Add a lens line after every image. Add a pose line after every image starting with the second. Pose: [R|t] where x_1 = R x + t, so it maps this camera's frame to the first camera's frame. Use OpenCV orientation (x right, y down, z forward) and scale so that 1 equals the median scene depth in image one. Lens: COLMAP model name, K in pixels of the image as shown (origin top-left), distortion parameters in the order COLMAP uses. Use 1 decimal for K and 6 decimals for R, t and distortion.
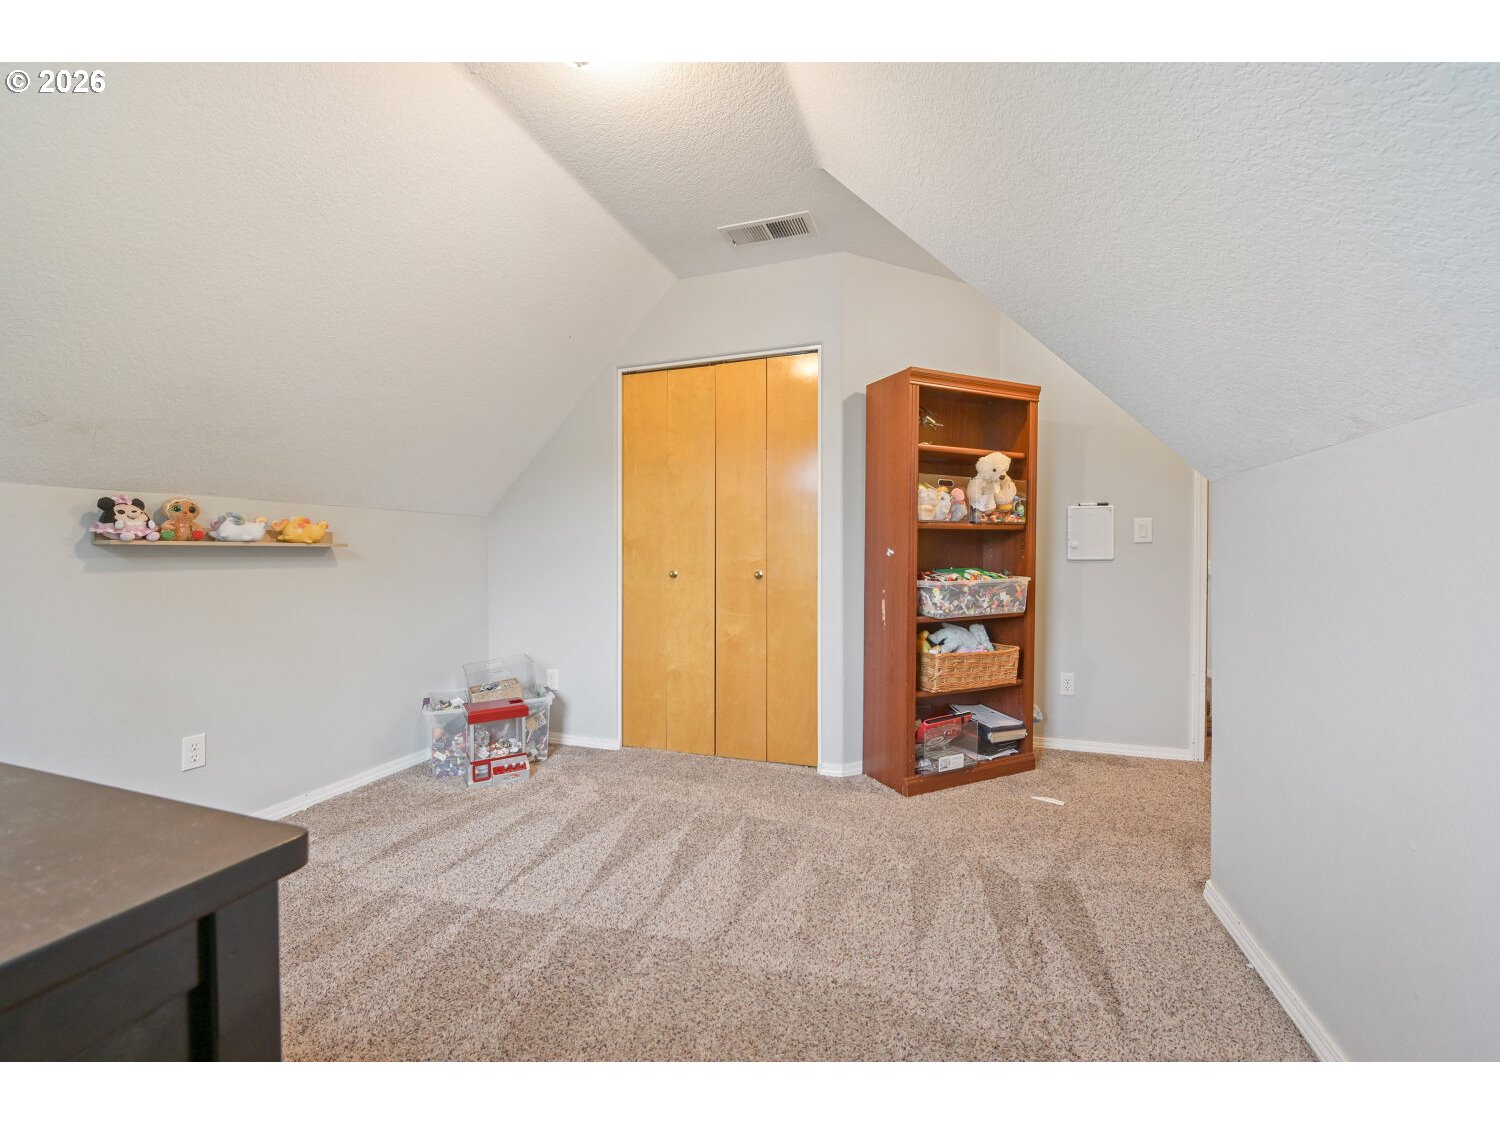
lens RADIAL K [[597.6, 0, 746.3], [0, 597.6, 554.3], [0, 0, 1]] dist [-0.010393, -0.000502]
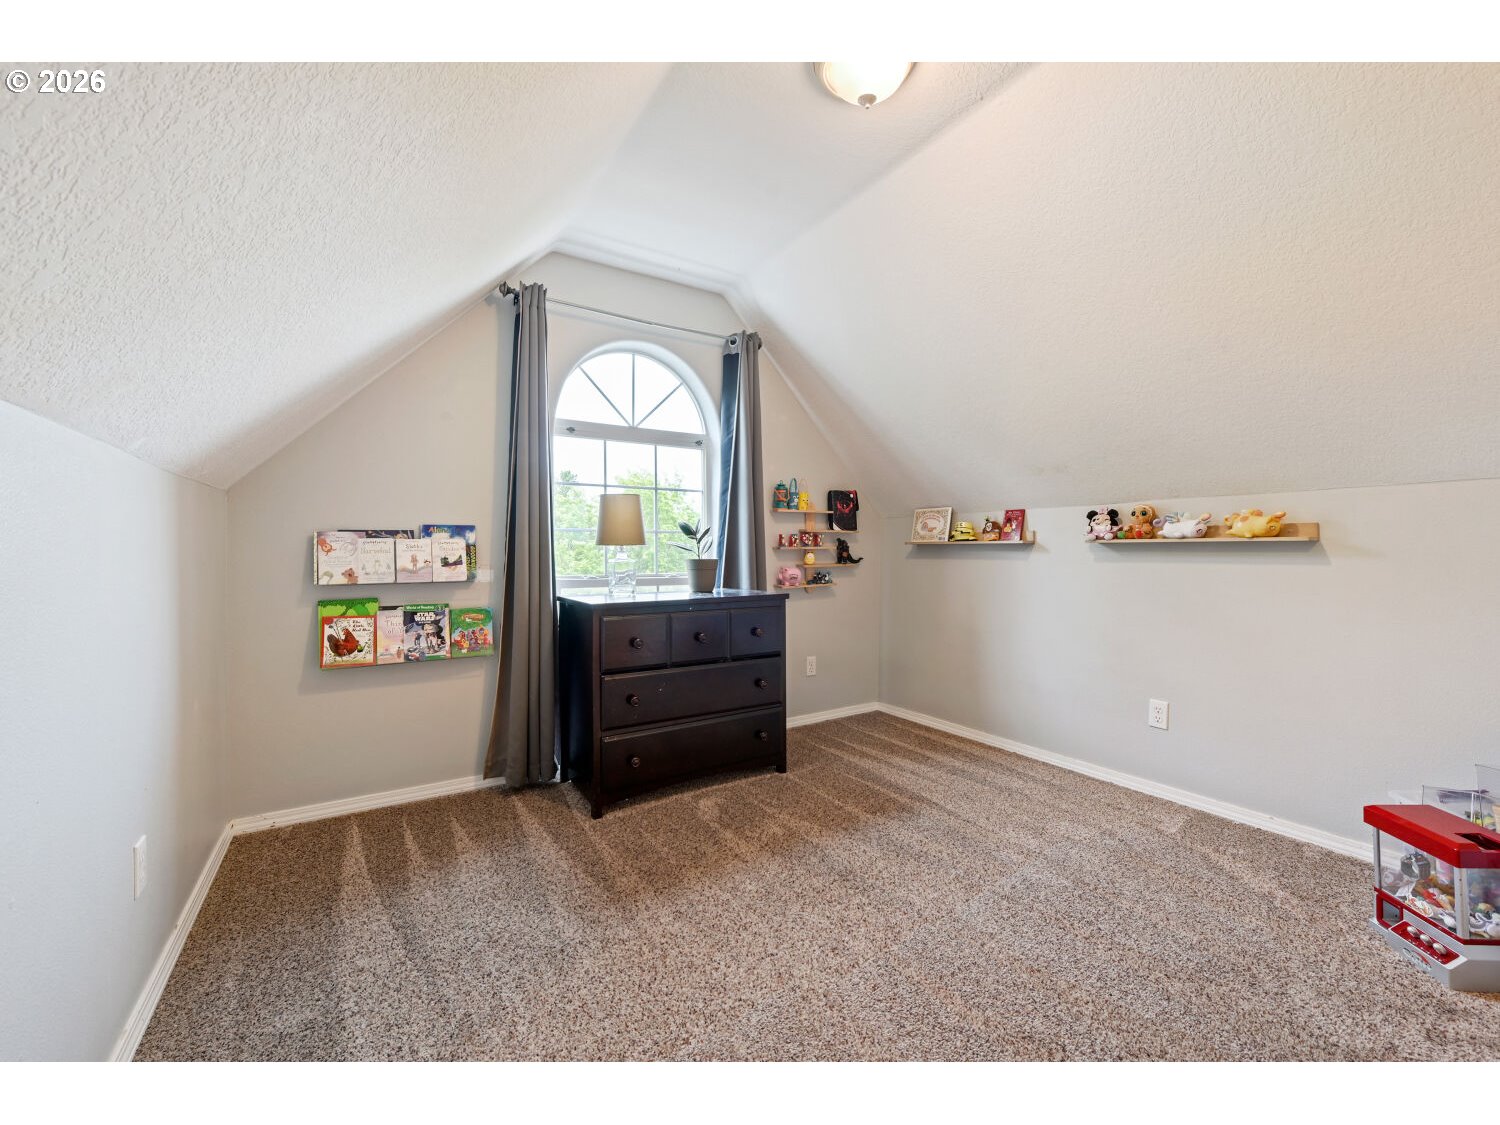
lens RADIAL K [[597.6, 0, 746.3], [0, 597.6, 554.3], [0, 0, 1]] dist [-0.010393, -0.000502]
pose [[-0.622681, 0.001995, -0.782473, 0.512335], [-0.004335, 0.999973, 0.005999, 0.005443], [0.782464, 0.007127, -0.622655, 1.051497]]
